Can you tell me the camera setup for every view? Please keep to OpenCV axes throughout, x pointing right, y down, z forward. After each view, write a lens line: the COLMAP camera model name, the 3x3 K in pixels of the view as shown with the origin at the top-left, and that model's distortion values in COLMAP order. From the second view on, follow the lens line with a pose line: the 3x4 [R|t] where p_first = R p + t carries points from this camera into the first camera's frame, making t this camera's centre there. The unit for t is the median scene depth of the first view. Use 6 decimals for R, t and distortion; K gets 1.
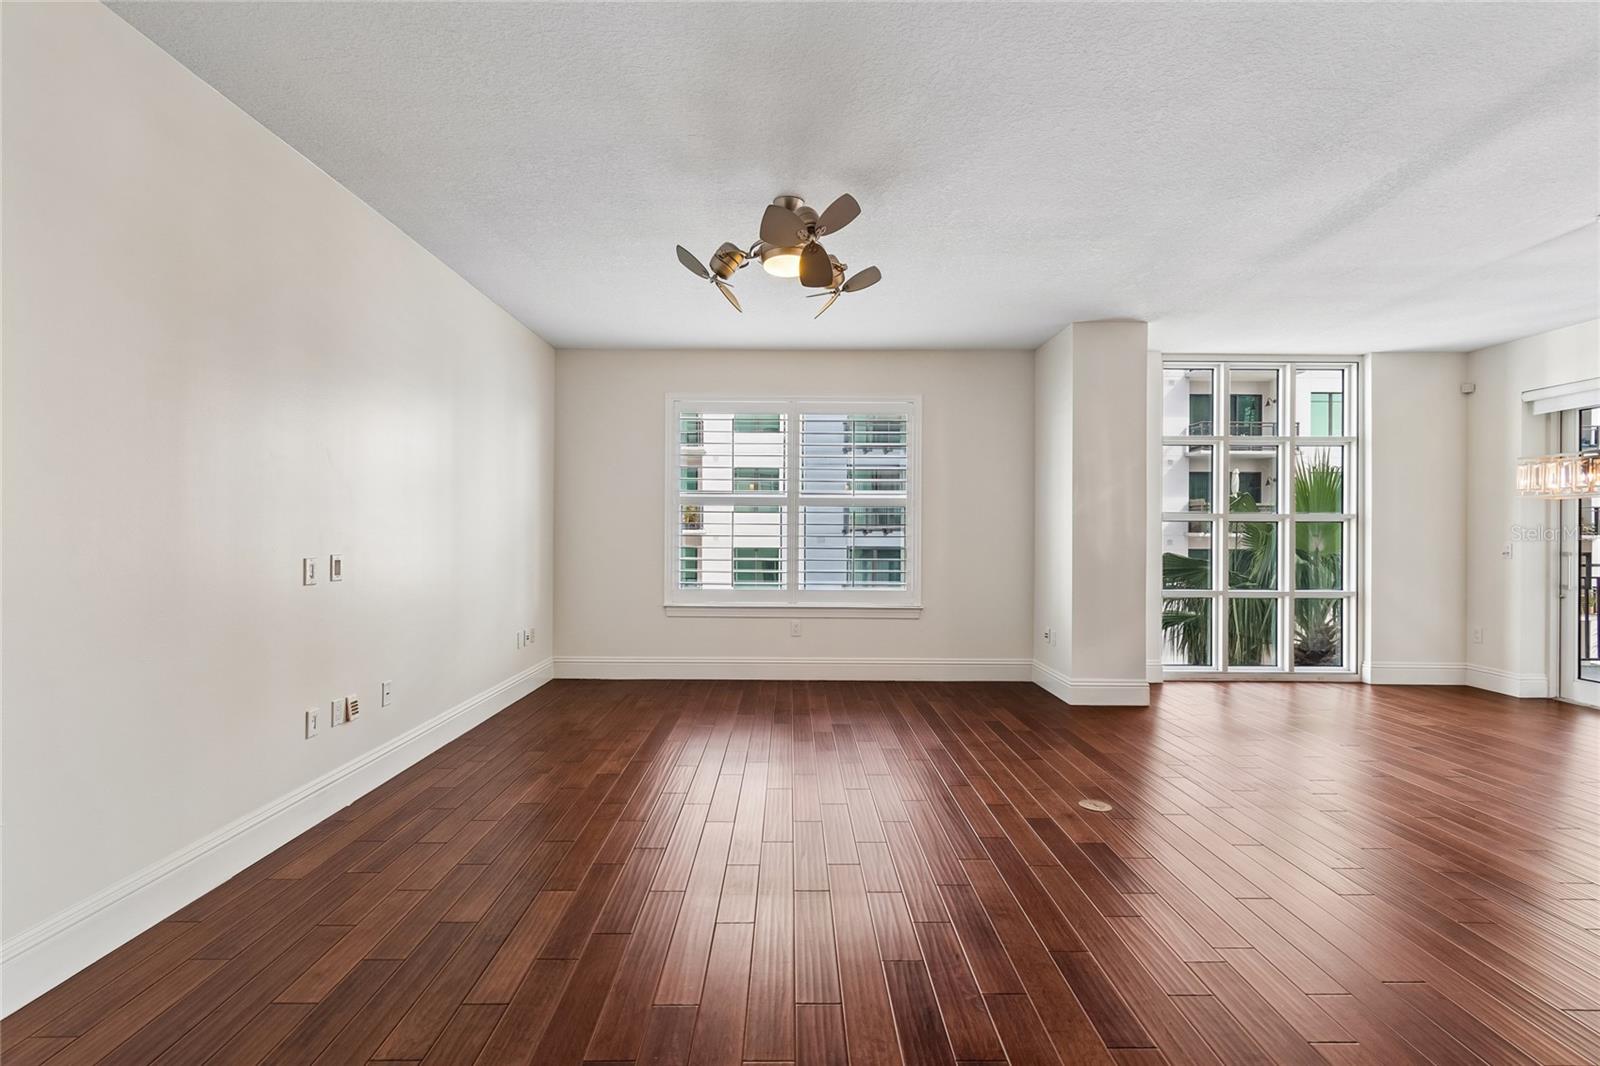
lens RADIAL K [[714.3, 0, 791.0], [0, 714.3, 530.7], [0, 0, 1]] dist [0.007148, -0.003558]
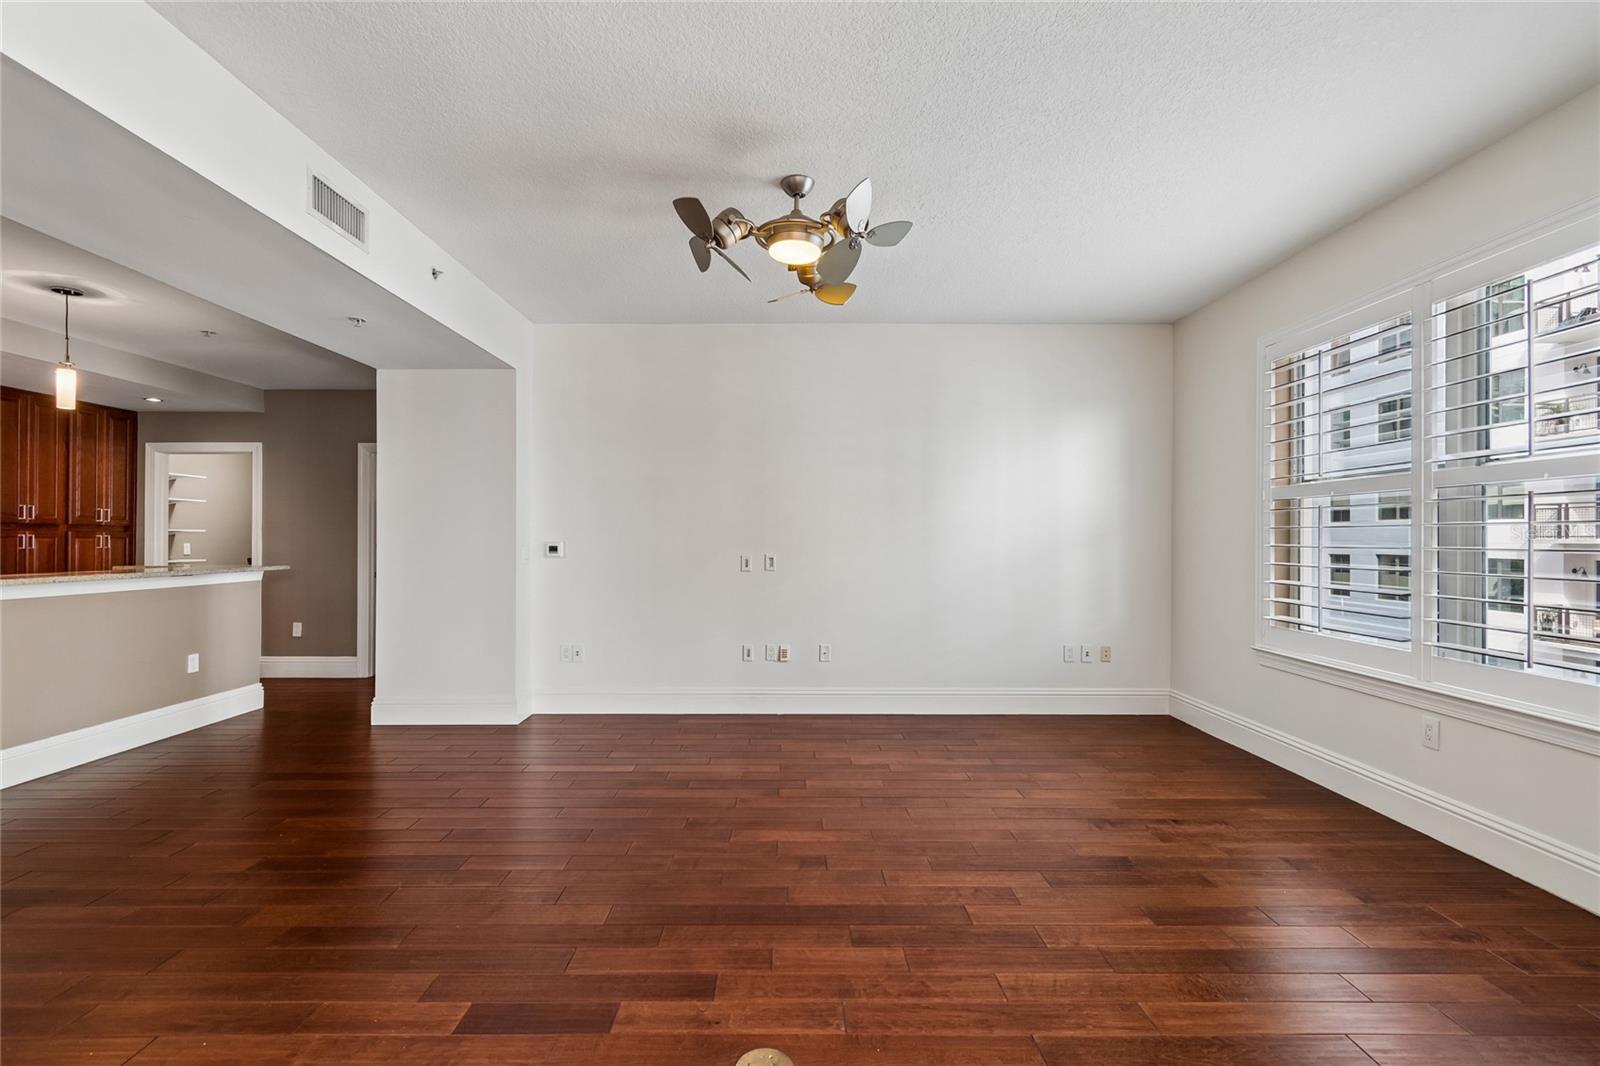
lens RADIAL K [[714.3, 0, 795.5], [0, 714.3, 536.5], [0, 0, 1]] dist [0.007148, -0.003558]
pose [[0.005058, -0.007342, -0.999960, 0.509143], [-0.000947, 0.999973, -0.007346, 0.003373], [0.999987, 0.000984, 0.005051, 0.553437]]
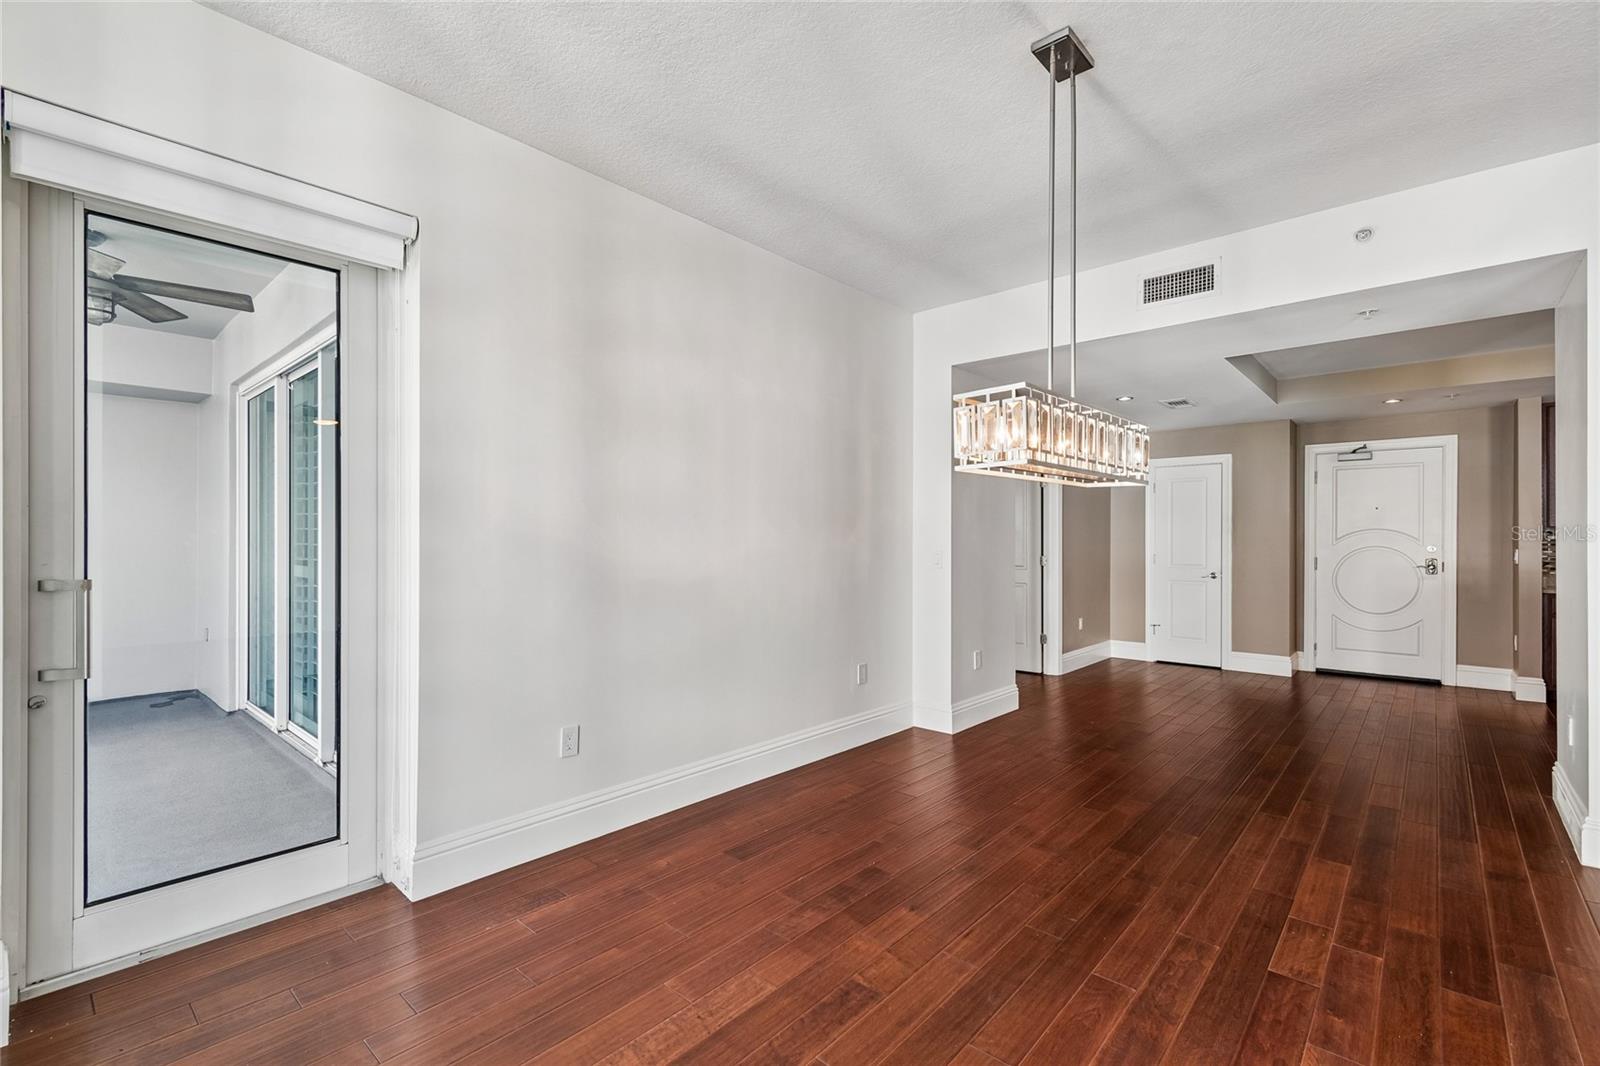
lens RADIAL K [[714.3, 0, 793.6], [0, 714.3, 527.3], [0, 0, 1]] dist [0.007148, -0.003558]
pose [[-0.743675, 0.003567, 0.668532, 0.504524], [-0.007809, 0.999871, -0.014022, 0.005622], [-0.668496, -0.015649, -0.743551, 0.926567]]
